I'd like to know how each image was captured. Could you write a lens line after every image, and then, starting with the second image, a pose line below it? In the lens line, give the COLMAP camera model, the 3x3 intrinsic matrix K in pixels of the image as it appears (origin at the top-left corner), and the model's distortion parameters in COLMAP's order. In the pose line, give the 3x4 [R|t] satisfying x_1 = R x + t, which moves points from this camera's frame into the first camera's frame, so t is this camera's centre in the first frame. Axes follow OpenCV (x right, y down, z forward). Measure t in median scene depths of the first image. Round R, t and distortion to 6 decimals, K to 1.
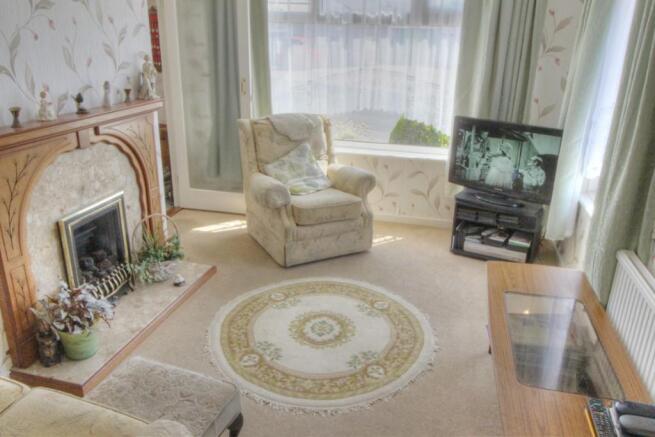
lens RADIAL K [[513.3, 0, 330.2], [0, 513.3, 219.3], [0, 0, 1]] dist [0.011195, -0.003942]
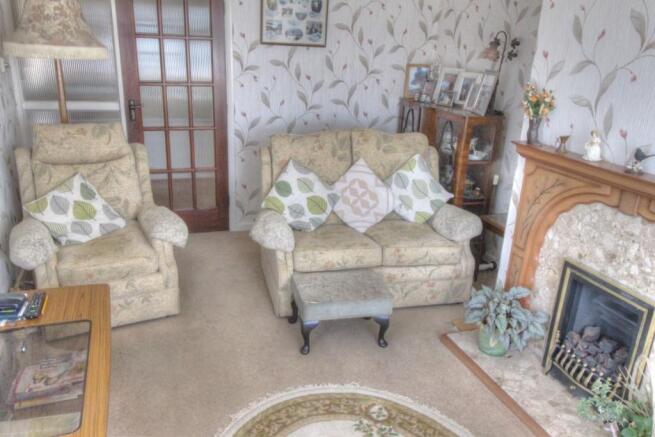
lens RADIAL K [[513.3, 0, 330.2], [0, 513.3, 219.3], [0, 0, 1]] dist [0.011195, -0.003942]
pose [[-0.819809, 0.129347, -0.557837, 0.407061], [-0.267800, 0.774462, 0.573141, -0.526362], [0.506158, 0.619255, -0.600272, 1.392572]]
